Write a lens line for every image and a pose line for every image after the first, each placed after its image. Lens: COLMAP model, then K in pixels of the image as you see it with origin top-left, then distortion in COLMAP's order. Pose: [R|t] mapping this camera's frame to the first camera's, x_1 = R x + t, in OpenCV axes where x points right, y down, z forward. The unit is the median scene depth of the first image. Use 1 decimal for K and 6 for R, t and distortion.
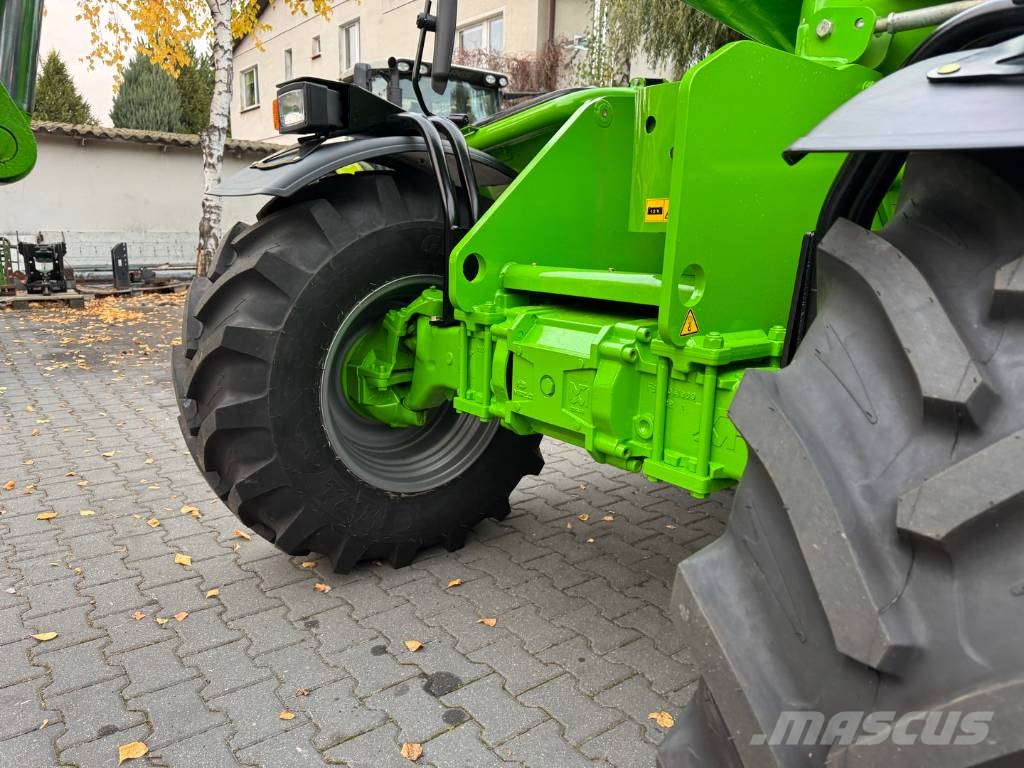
lens RADIAL K [[721.2, 0, 504.0], [0, 721.2, 391.2], [0, 0, 1]] dist [0.060505, -0.068553]
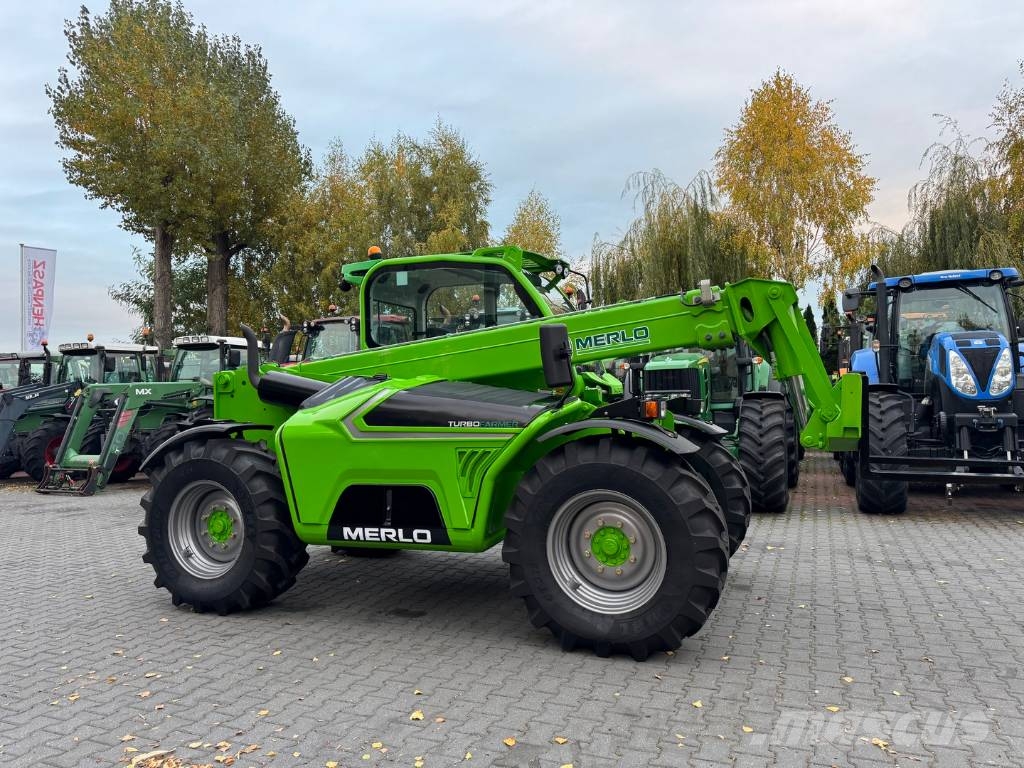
lens RADIAL K [[713.3, 0, 514.8], [0, 713.3, 385.9], [0, 0, 1]] dist [0.097992, -0.142798]
pose [[-0.496476, 0.000667, 0.868050, -1.725625], [0.197047, 0.973981, 0.111951, -0.710468], [-0.845390, 0.226628, -0.483690, 2.171649]]
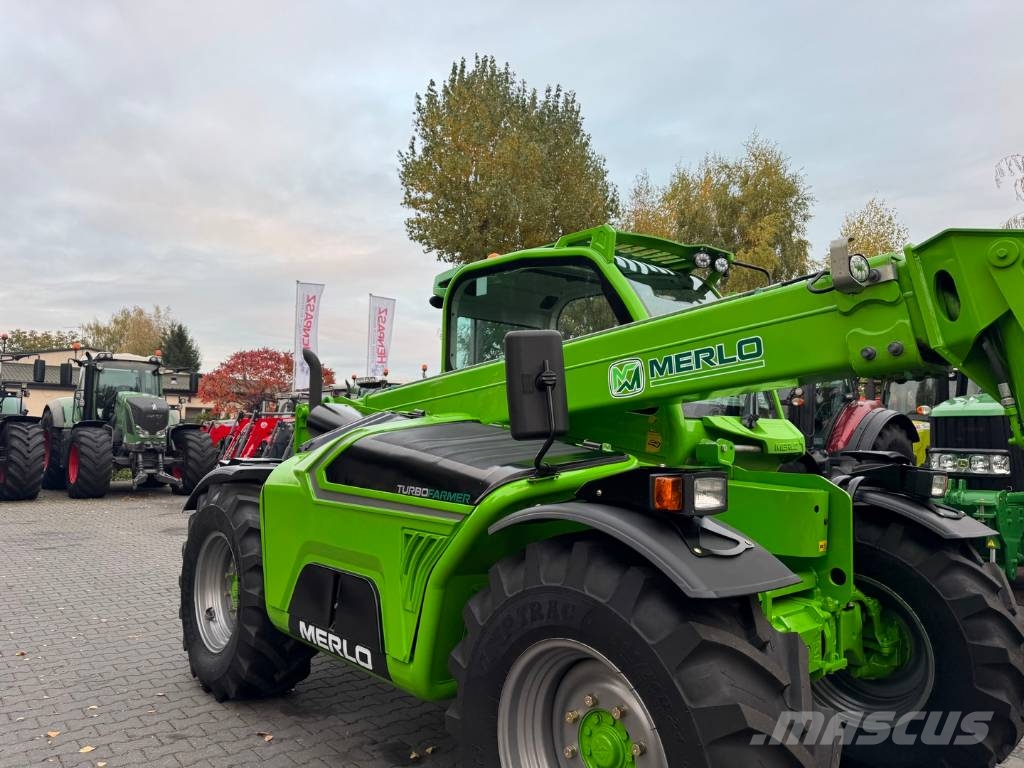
lens RADIAL K [[720.2, 0, 510.0], [0, 720.2, 389.0], [0, 0, 1]] dist [0.051163, -0.060679]
pose [[-0.049184, 0.039112, 0.998024, -1.219400], [0.193371, 0.980700, -0.028904, -0.519401], [-0.979892, 0.191567, -0.055798, 1.216960]]
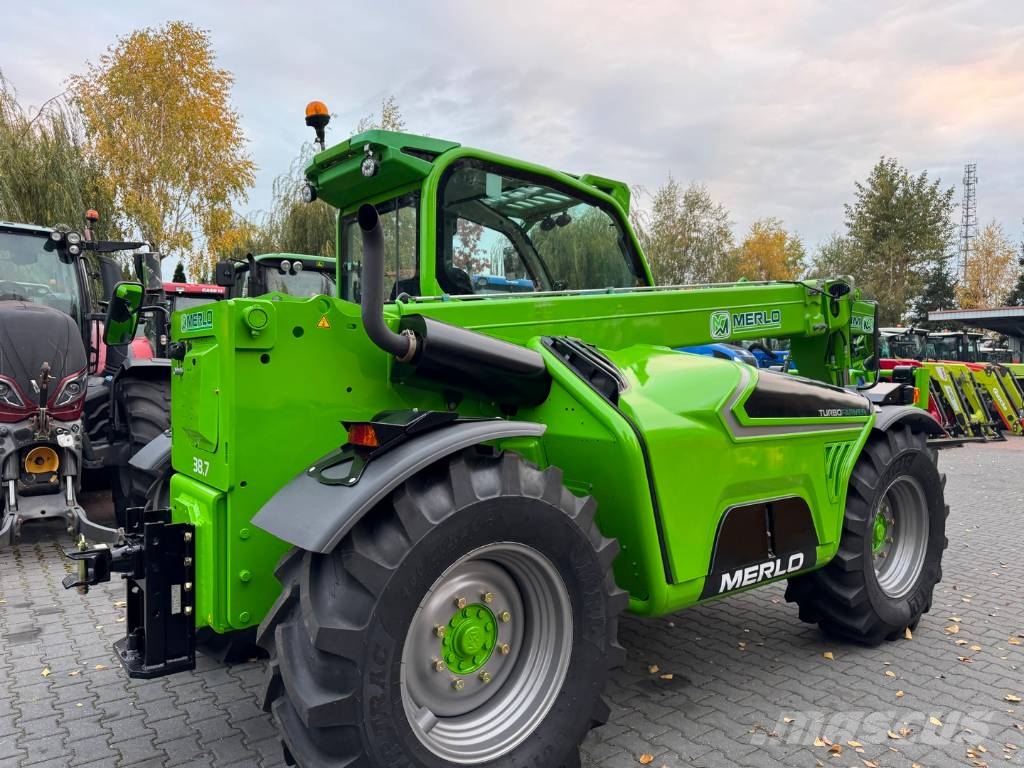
lens RADIAL K [[723.4, 0, 509.4], [0, 723.4, 387.6], [0, 0, 1]] dist [0.030374, -0.033749]
pose [[-0.999260, -0.034857, 0.016269, 0.771871], [-0.030036, 0.971259, 0.236123, -0.830936], [-0.024032, 0.235460, -0.971587, 2.946297]]
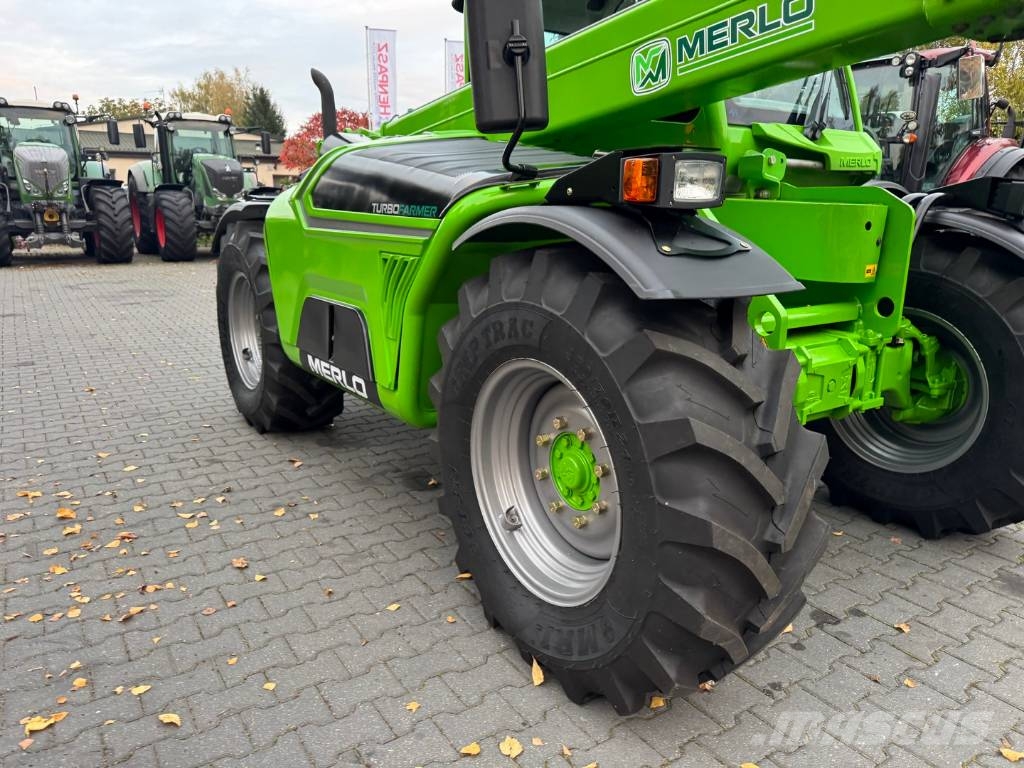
lens RADIAL K [[718.1, 0, 516.2], [0, 718.1, 391.9], [0, 0, 1]] dist [0.077870, -0.102498]
pose [[0.070760, -0.272873, 0.959444, -1.077380], [0.208290, 0.944694, 0.253317, -0.384418], [-0.975504, 0.181918, 0.123683, 1.063631]]
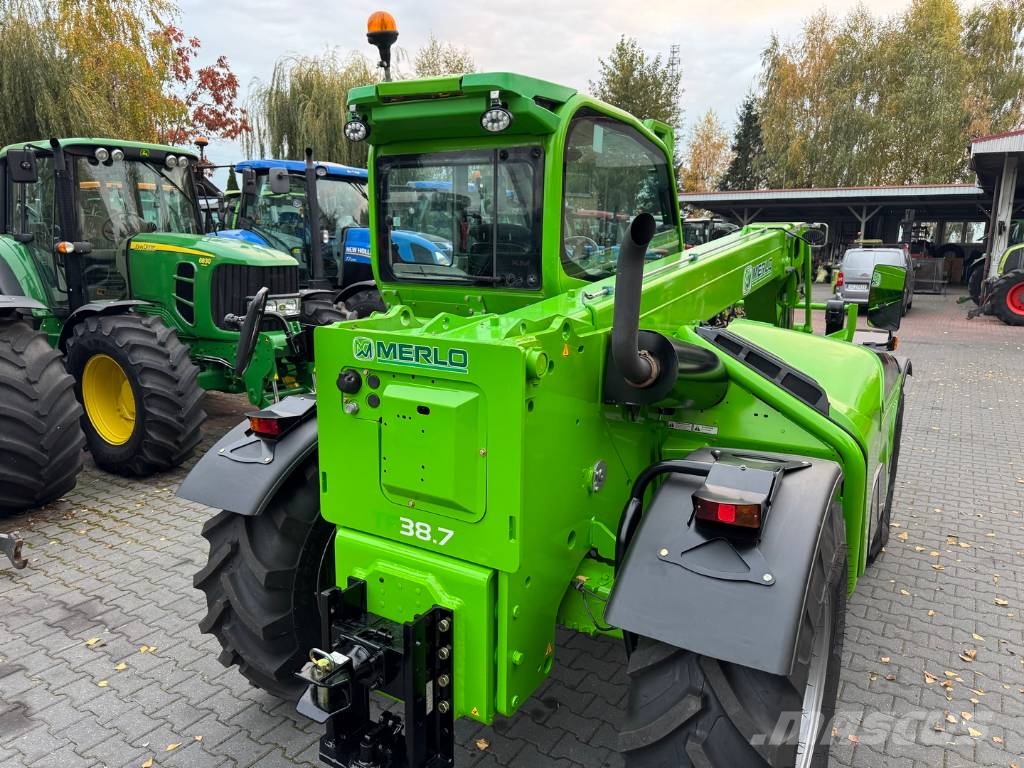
lens RADIAL K [[721.3, 0, 510.3], [0, 721.3, 388.1], [0, 0, 1]] dist [0.051890, -0.064583]
pose [[-0.941236, 0.031497, -0.336278, 1.562748], [-0.106208, 0.917533, 0.383214, -0.978617], [0.320616, 0.396410, -0.860270, 2.594256]]
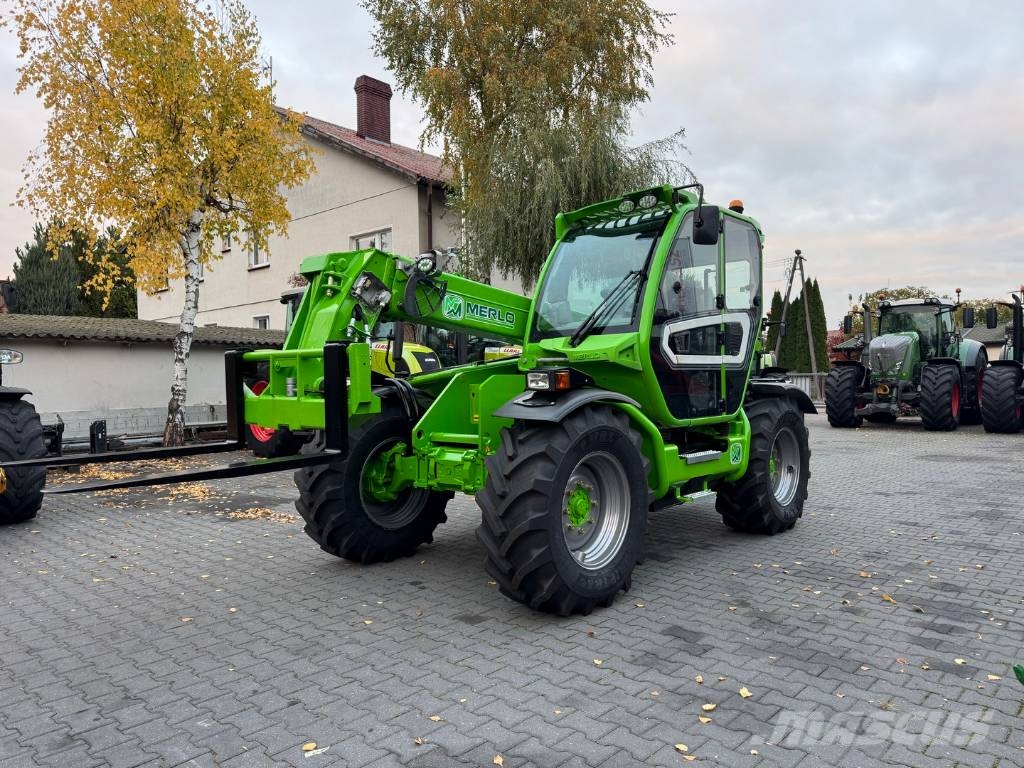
lens RADIAL K [[715.7, 0, 510.2], [0, 715.7, 383.4], [0, 0, 1]] dist [0.091709, -0.133473]
pose [[0.985101, -0.037915, 0.167744, -0.131934], [0.072394, 0.976187, -0.204497, 0.196860], [-0.155996, 0.213594, 0.964387, -1.527428]]
